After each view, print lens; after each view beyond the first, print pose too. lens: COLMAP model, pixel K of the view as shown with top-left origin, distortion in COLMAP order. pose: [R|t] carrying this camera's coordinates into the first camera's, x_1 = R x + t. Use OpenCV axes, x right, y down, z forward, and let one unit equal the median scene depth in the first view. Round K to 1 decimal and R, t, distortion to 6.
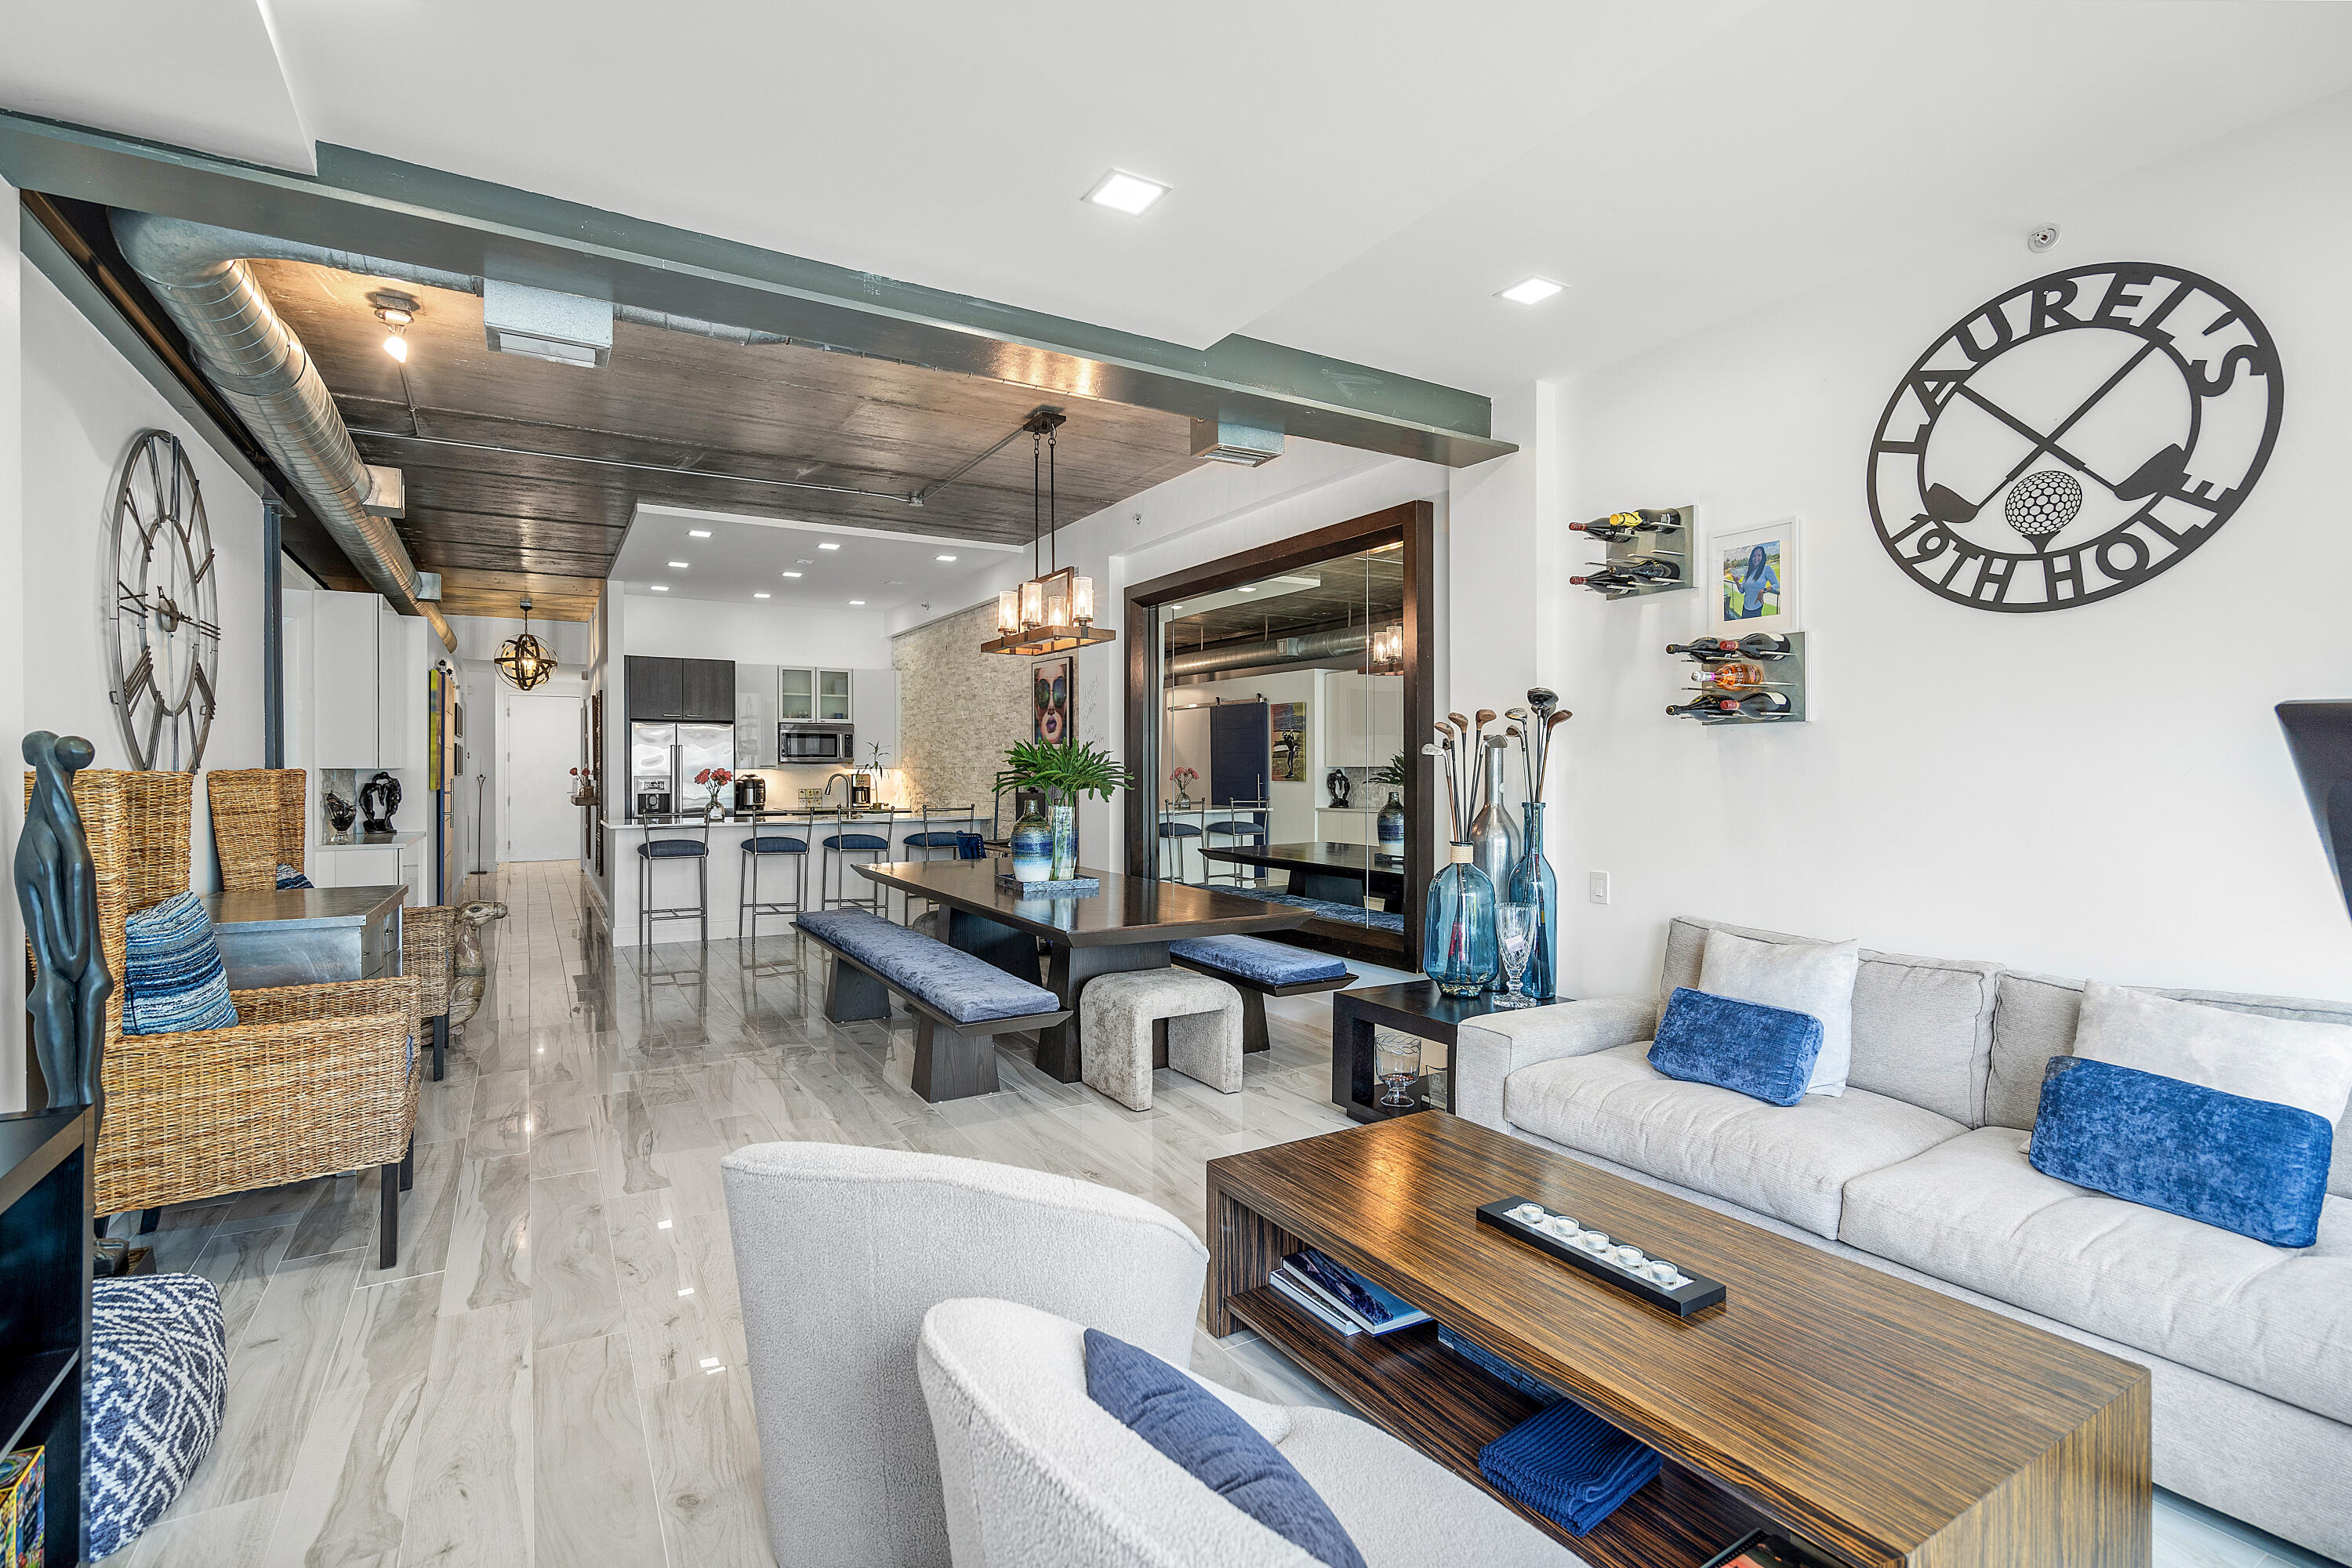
lens RADIAL K [[1081.5, 0, 1175.5], [0, 1081.5, 771.3], [0, 0, 1]] dist [-0.003951, 0.001924]
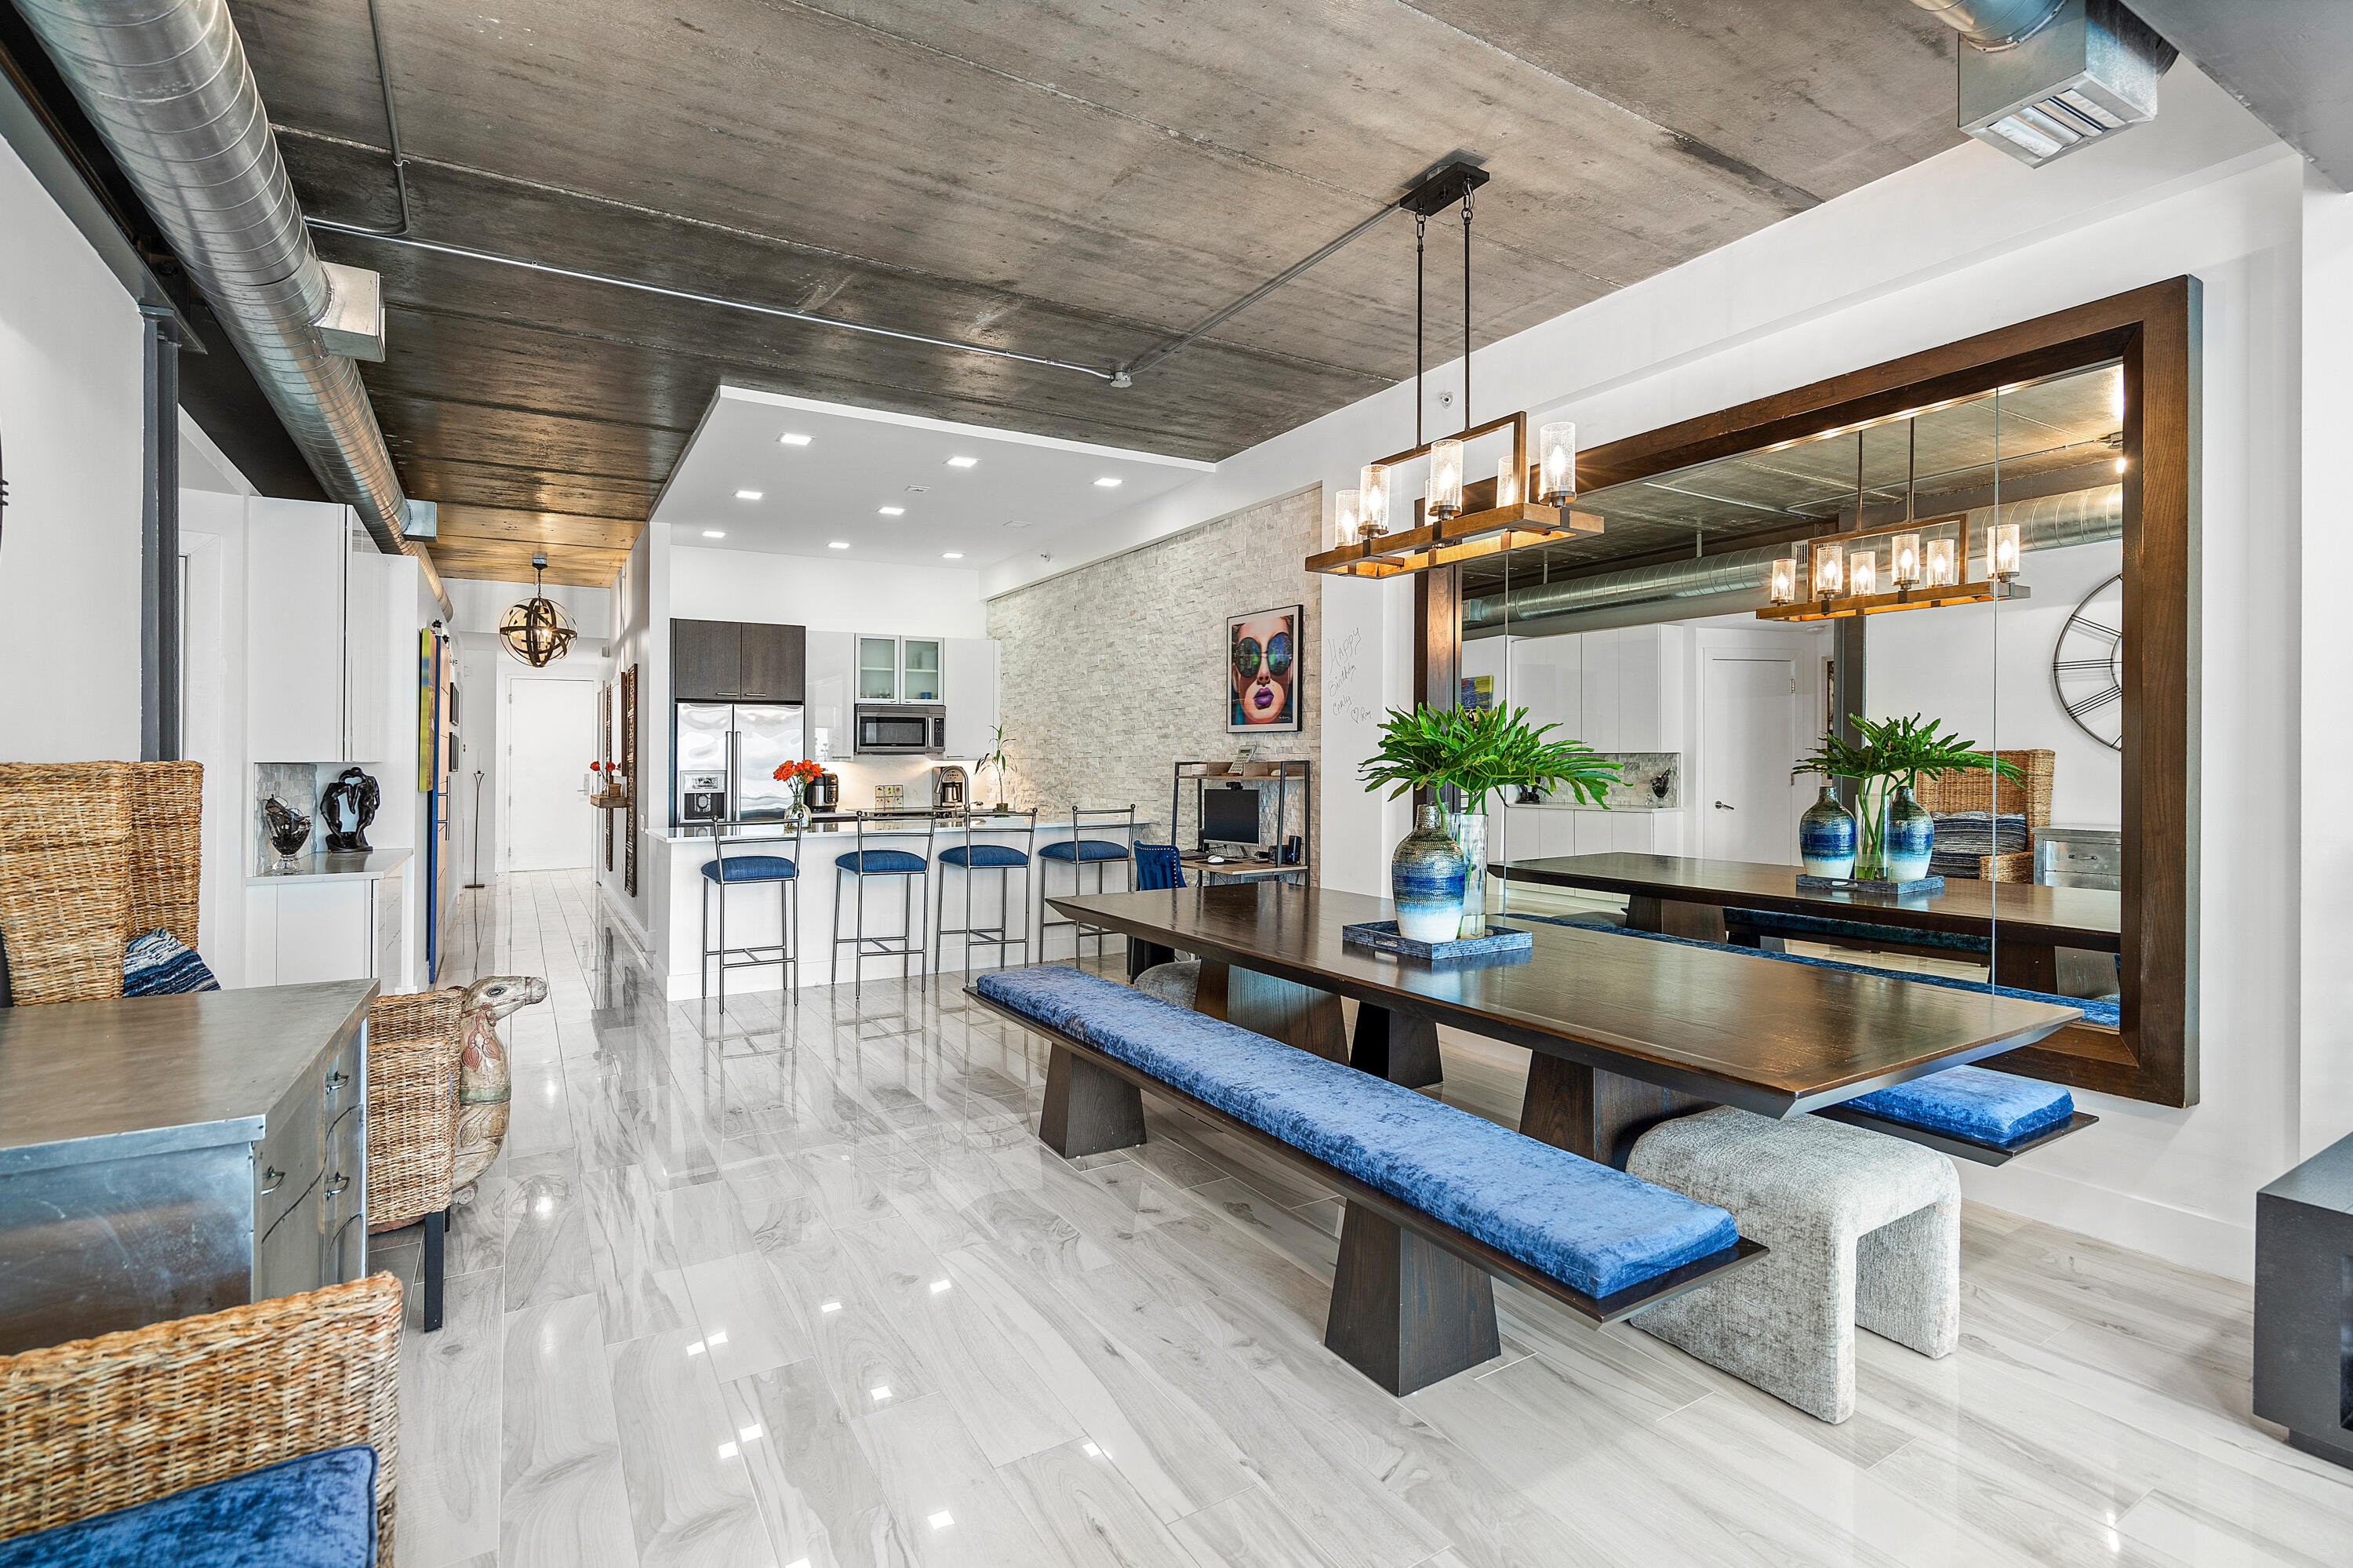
lens RADIAL K [[1082.0, 0, 1192.3], [0, 1082.0, 738.4], [0, 0, 1]] dist [-0.003951, 0.001924]
pose [[0.999805, -0.006495, 0.018672, -0.257318], [0.006915, 0.999723, -0.022511, 0.001858], [-0.018521, 0.022636, 0.999572, 0.368522]]
